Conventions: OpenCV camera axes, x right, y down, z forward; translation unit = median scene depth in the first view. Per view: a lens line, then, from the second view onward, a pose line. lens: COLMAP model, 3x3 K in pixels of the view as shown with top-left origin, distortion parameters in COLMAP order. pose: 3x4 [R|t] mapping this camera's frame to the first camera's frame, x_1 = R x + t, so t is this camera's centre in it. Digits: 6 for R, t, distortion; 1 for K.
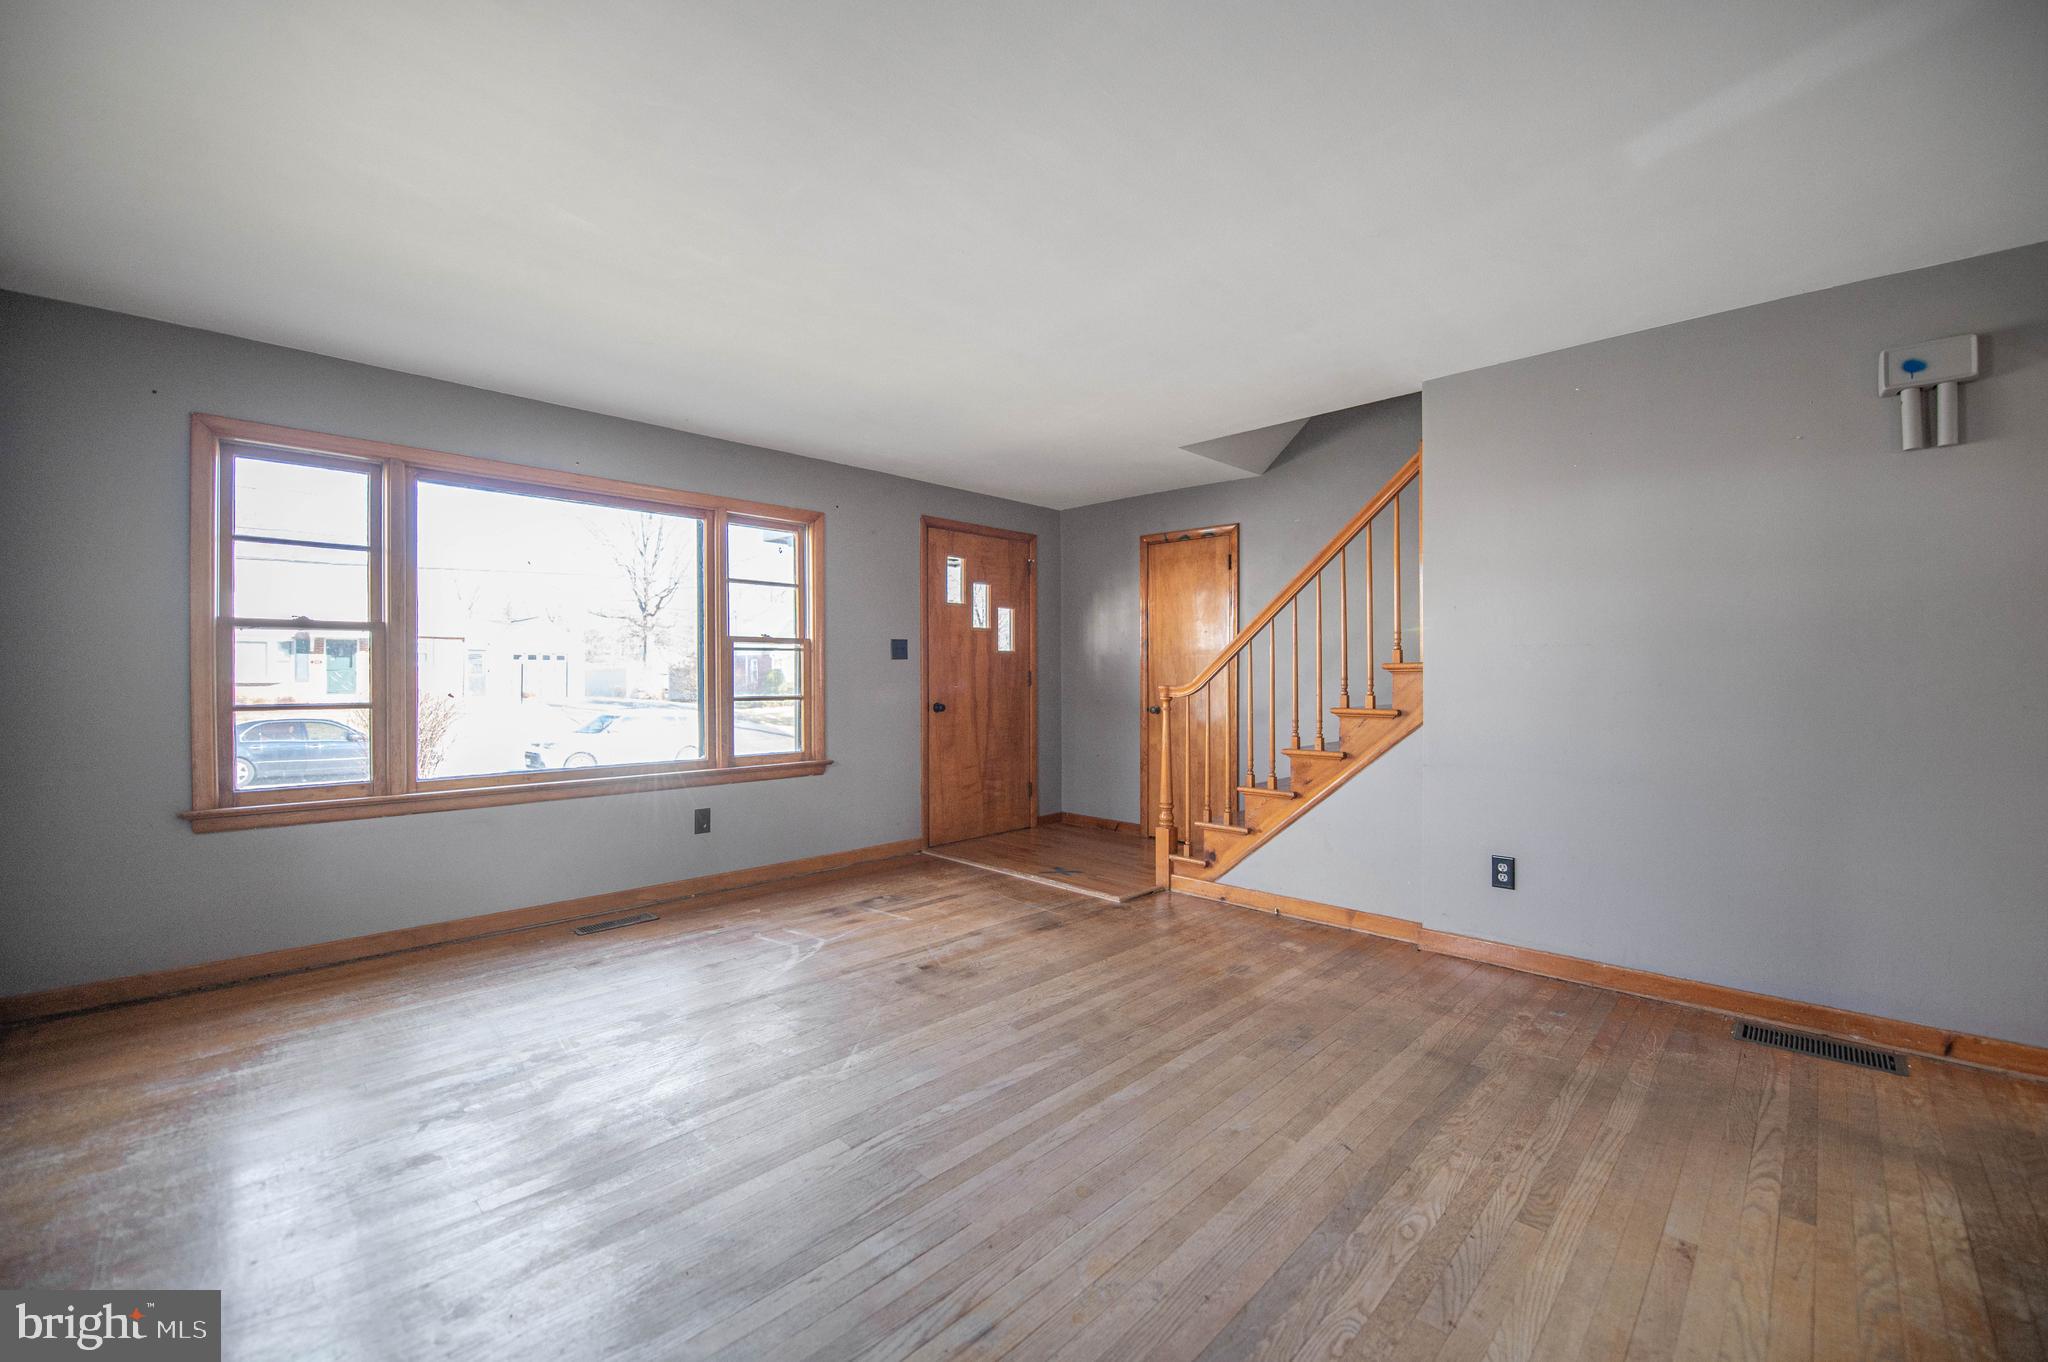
lens RADIAL K [[832.9, 0, 1061.0], [0, 832.9, 678.4], [0, 0, 1]] dist [-0.015500, -0.001487]
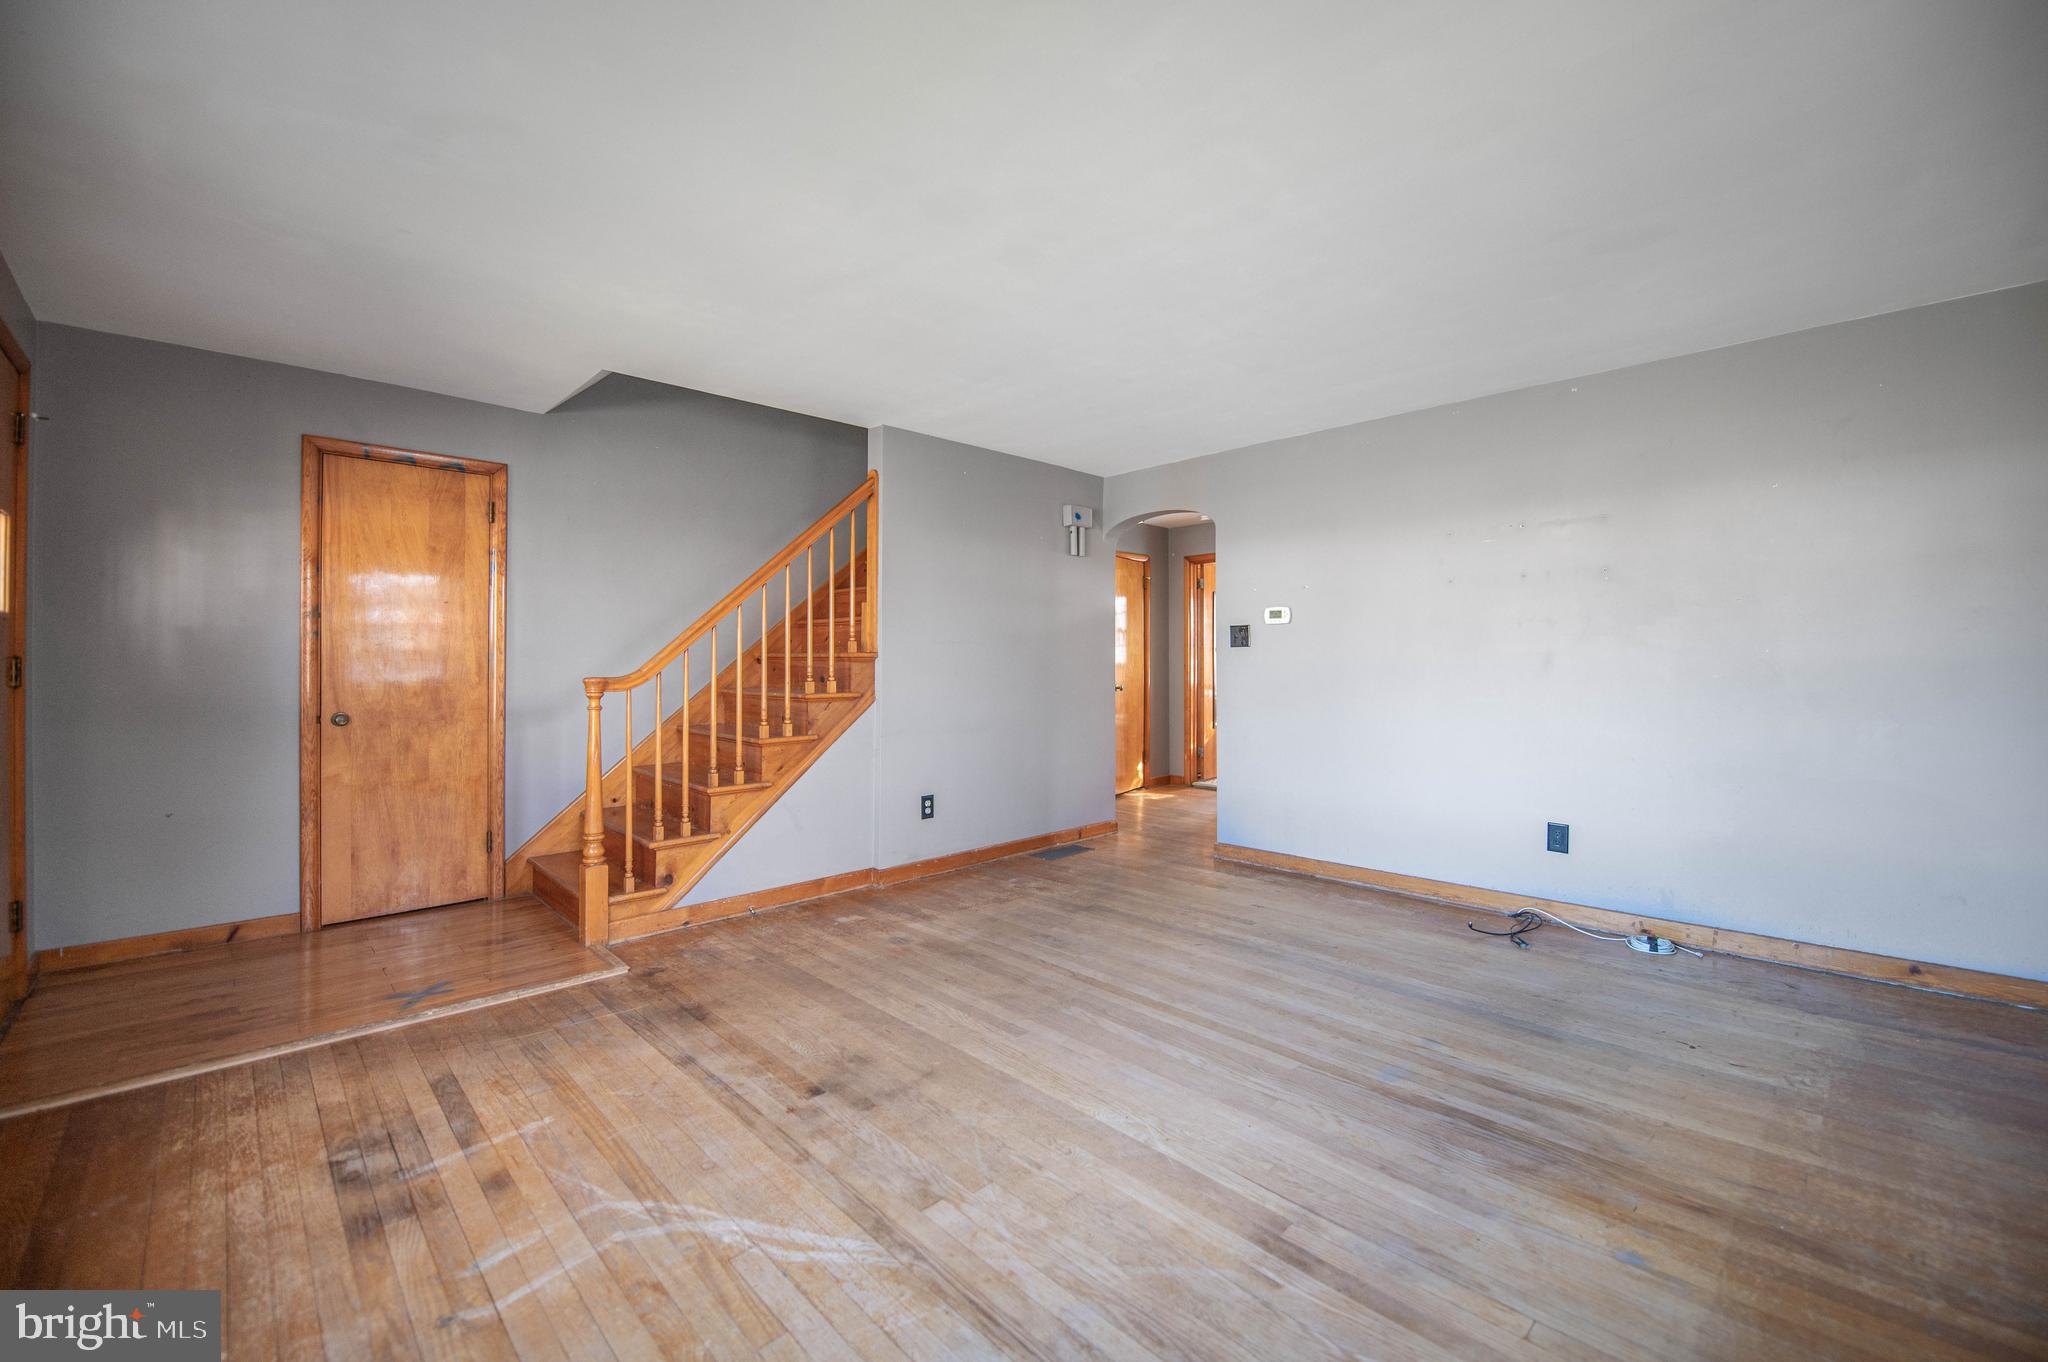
lens RADIAL K [[832.9, 0, 1012.6], [0, 832.9, 657.6], [0, 0, 1]] dist [-0.015500, -0.001487]
pose [[0.046346, 0.001423, 0.998924, -0.832804], [0.005521, 0.999983, -0.001681, -0.009228], [-0.998910, 0.005593, 0.046338, 0.795158]]
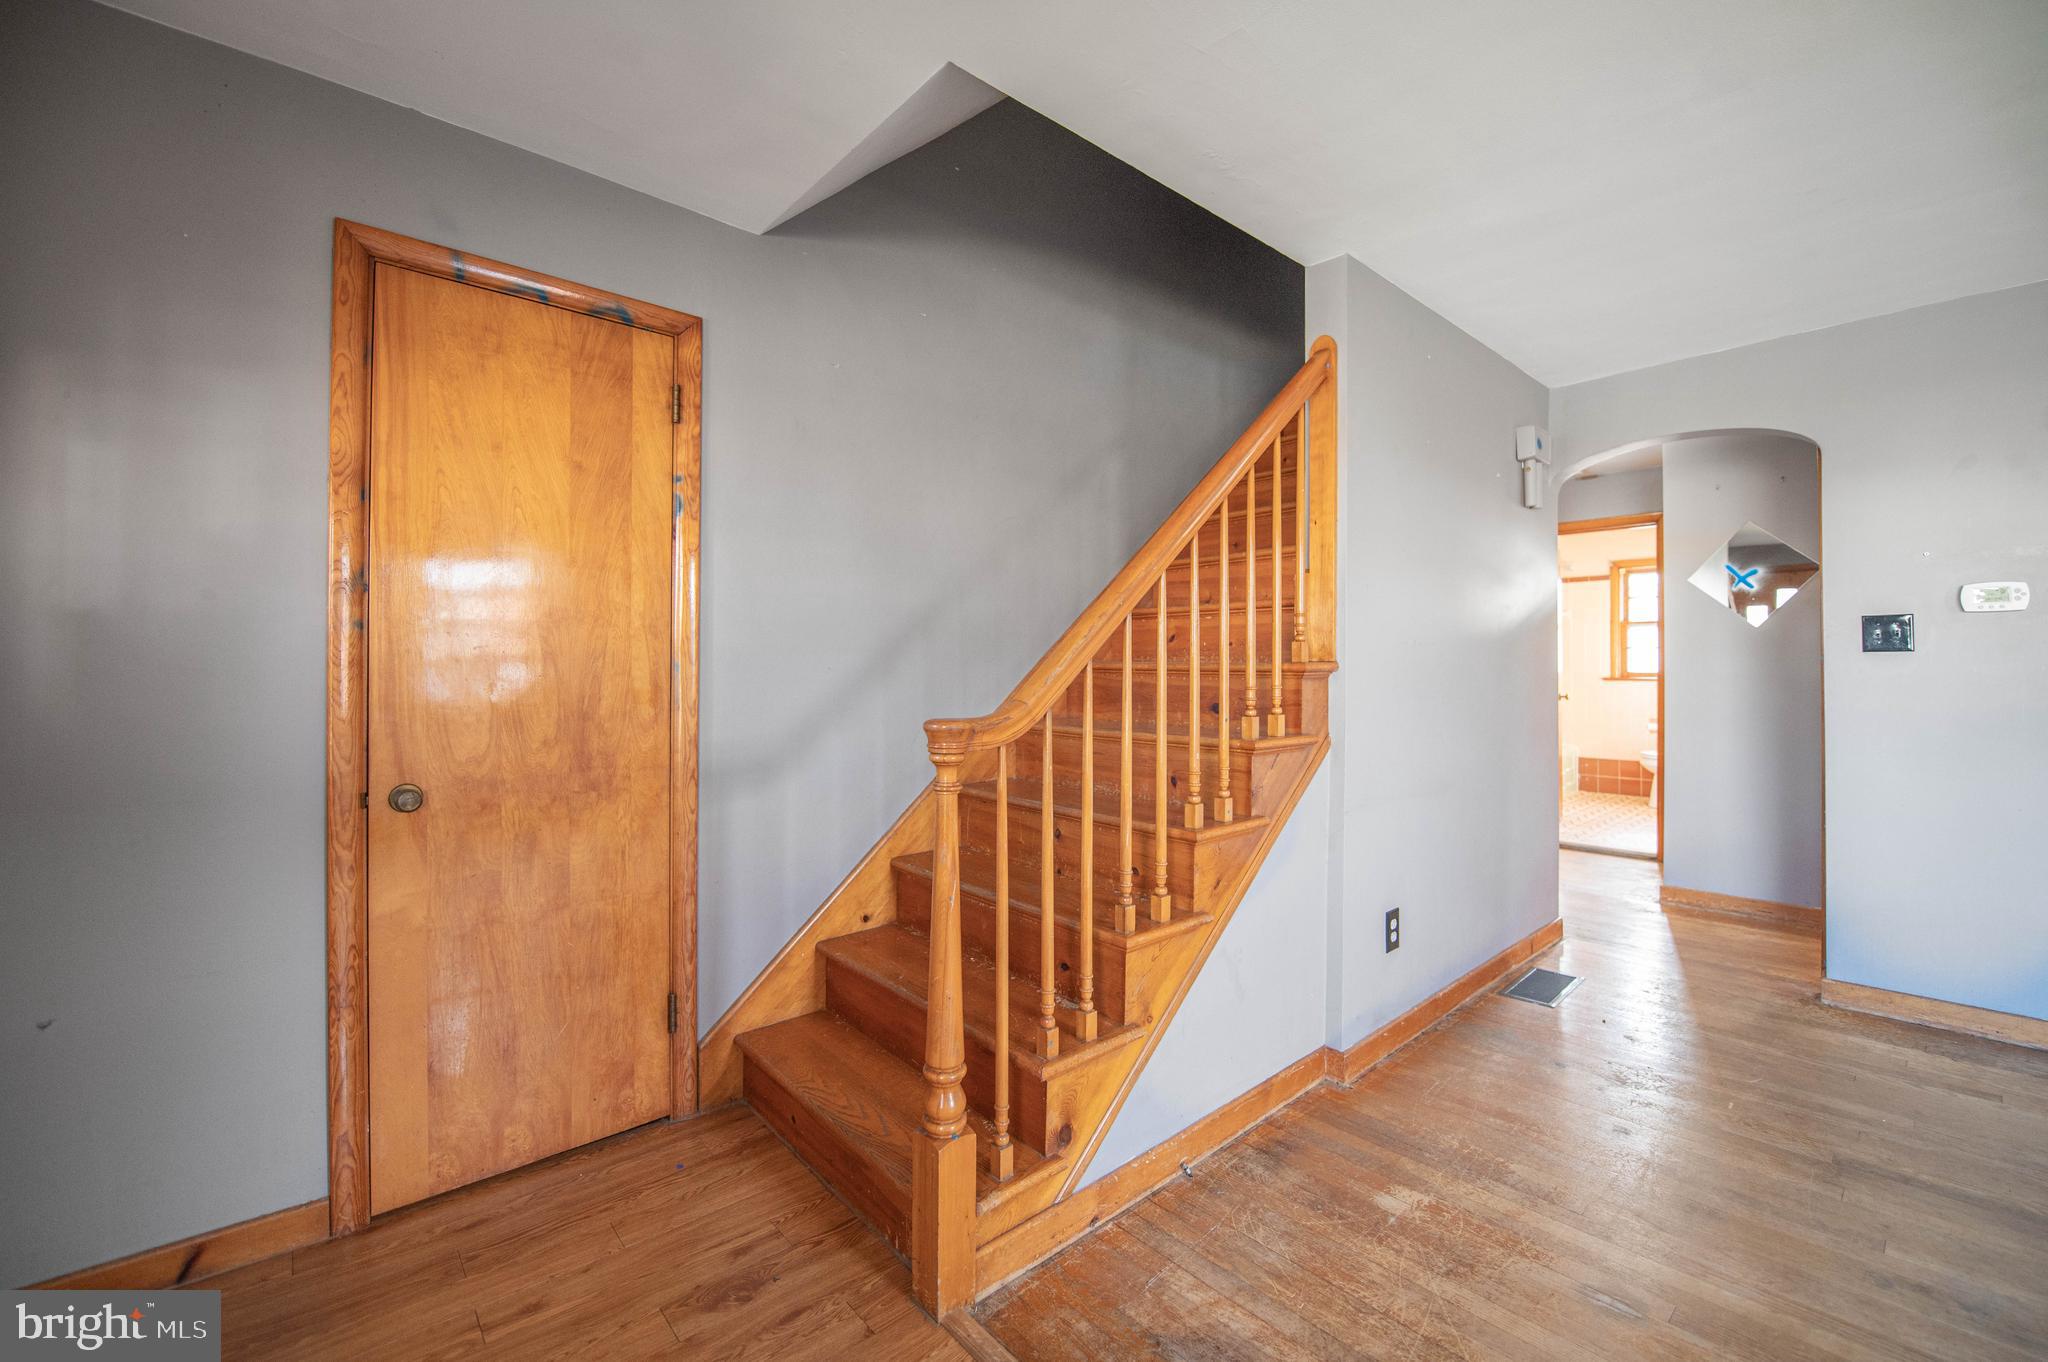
lens RADIAL K [[832.9, 0, 1002.6], [0, 832.9, 663.5], [0, 0, 1]] dist [-0.015500, -0.001487]
pose [[0.108333, 0.004146, 0.994106, -0.287909], [0.006311, 0.999968, -0.004858, -0.017282], [-0.994095, 0.006800, 0.108303, 1.281190]]
